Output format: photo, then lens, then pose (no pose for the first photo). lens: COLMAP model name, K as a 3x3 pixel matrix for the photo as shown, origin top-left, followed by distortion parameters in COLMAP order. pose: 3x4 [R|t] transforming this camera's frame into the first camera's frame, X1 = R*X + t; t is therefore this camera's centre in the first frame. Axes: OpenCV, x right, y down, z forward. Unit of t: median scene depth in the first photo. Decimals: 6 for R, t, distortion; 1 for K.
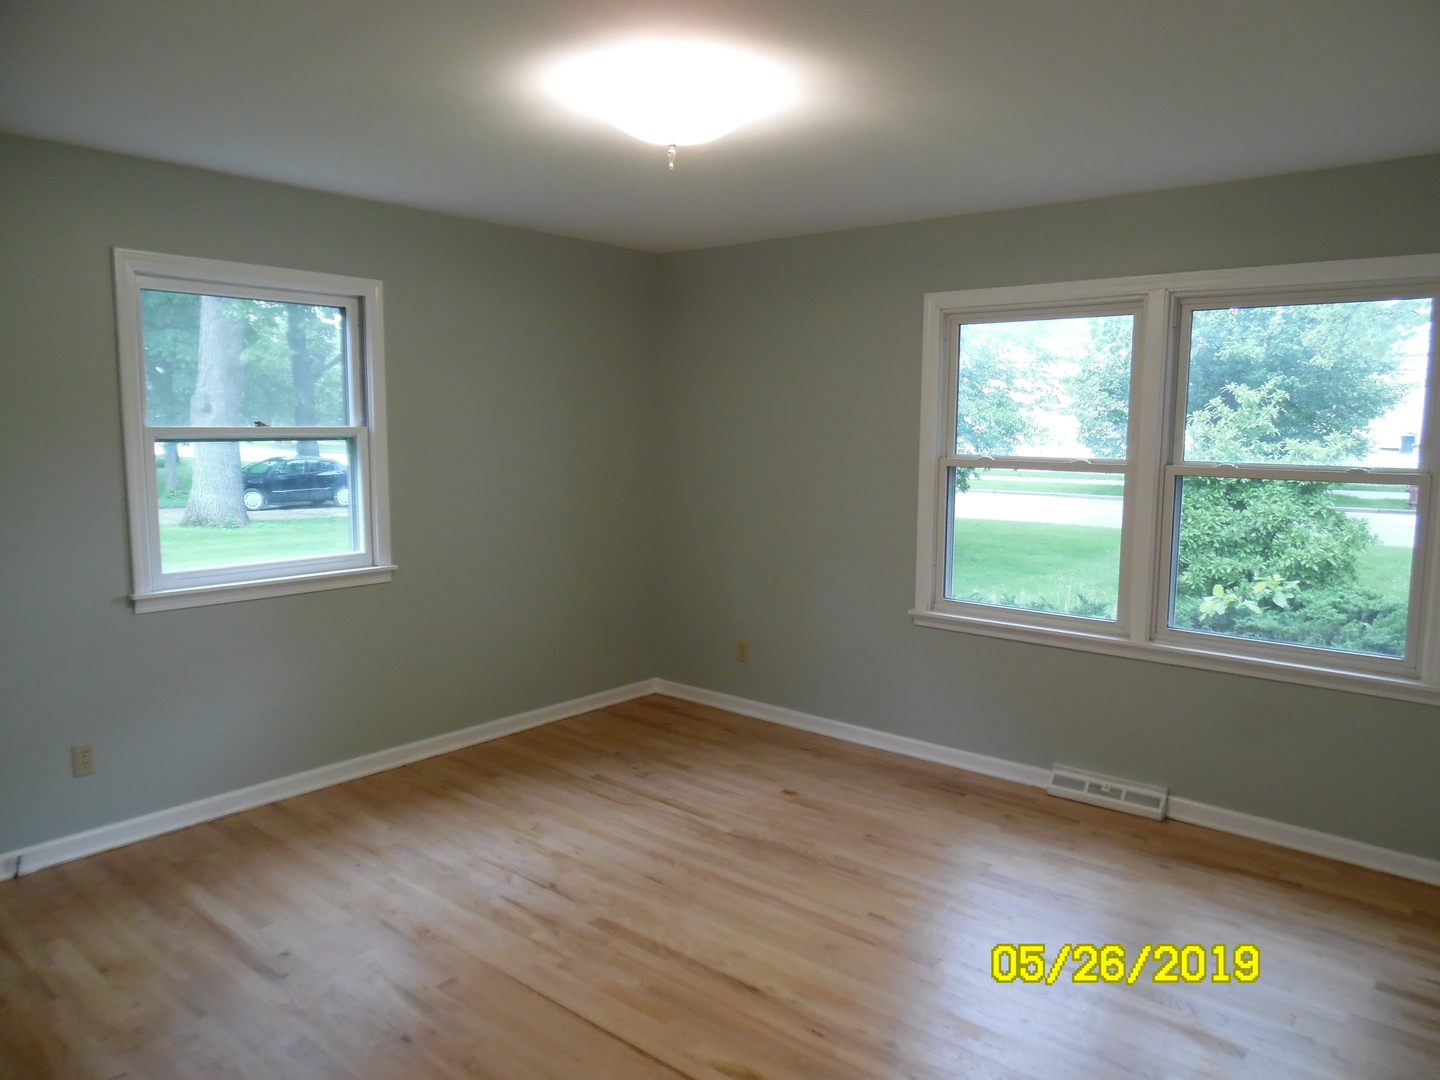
lens RADIAL K [[1010.1, 0, 716.8], [0, 1010.1, 536.6], [0, 0, 1]] dist [0.010942, 0.004711]
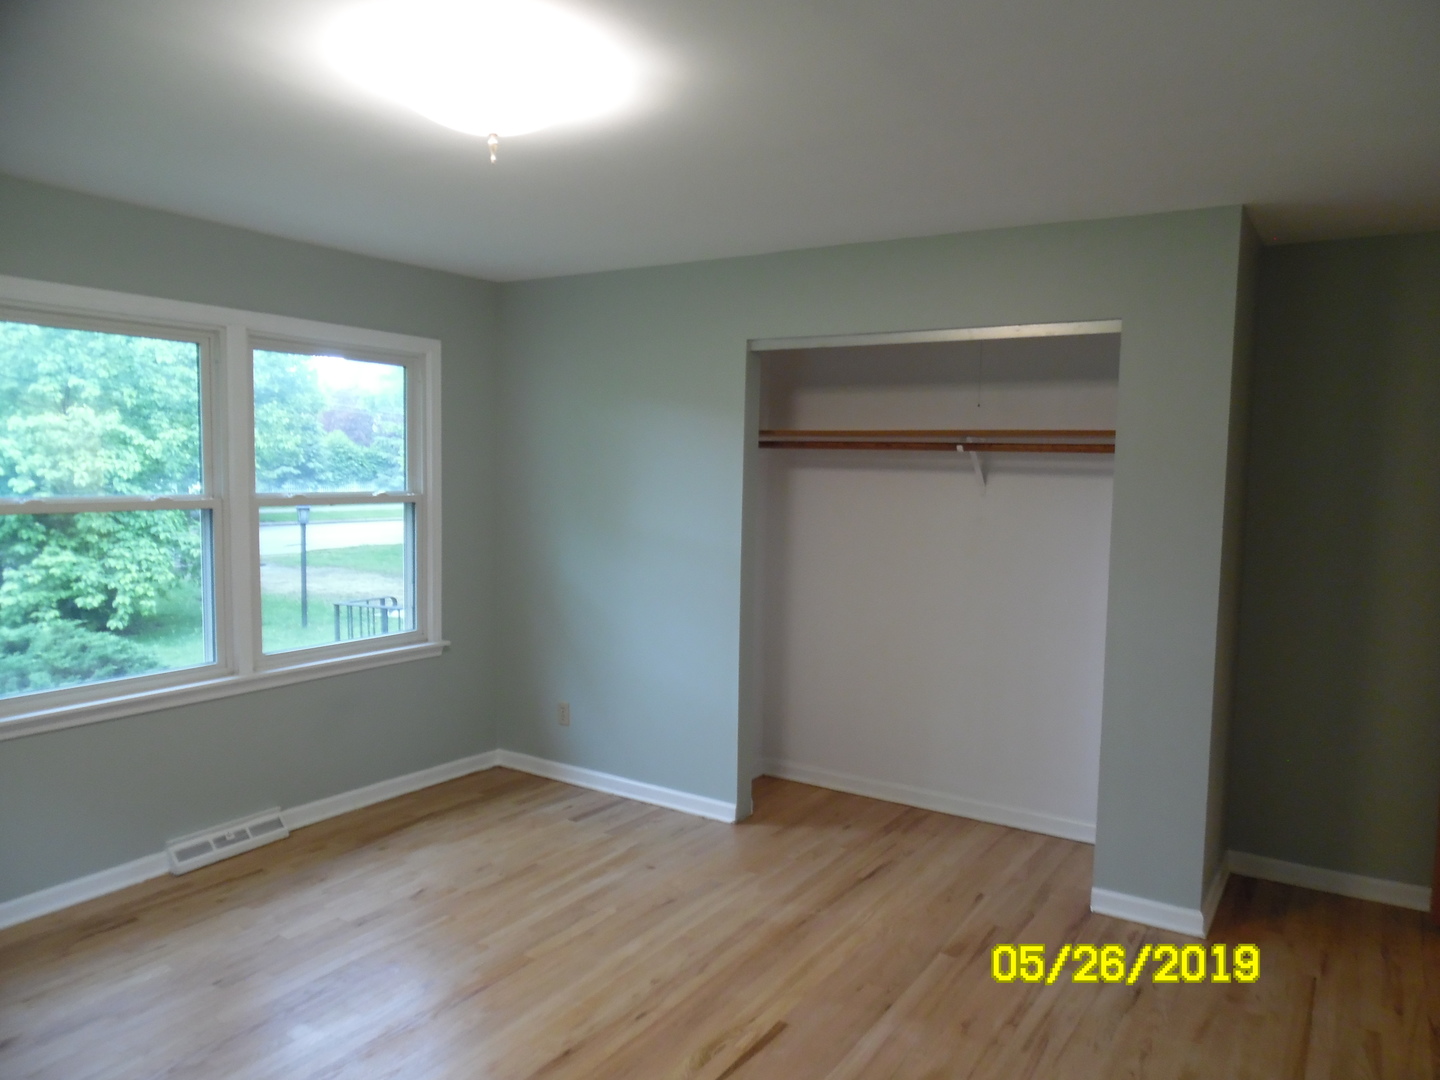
lens RADIAL K [[1010.1, 0, 726.5], [0, 1010.1, 533.6], [0, 0, 1]] dist [0.010942, 0.004711]
pose [[-0.115906, -0.077832, 0.990206, -0.620863], [0.103413, 0.990562, 0.089965, -0.075528], [-0.987862, 0.112827, -0.106763, 0.627719]]
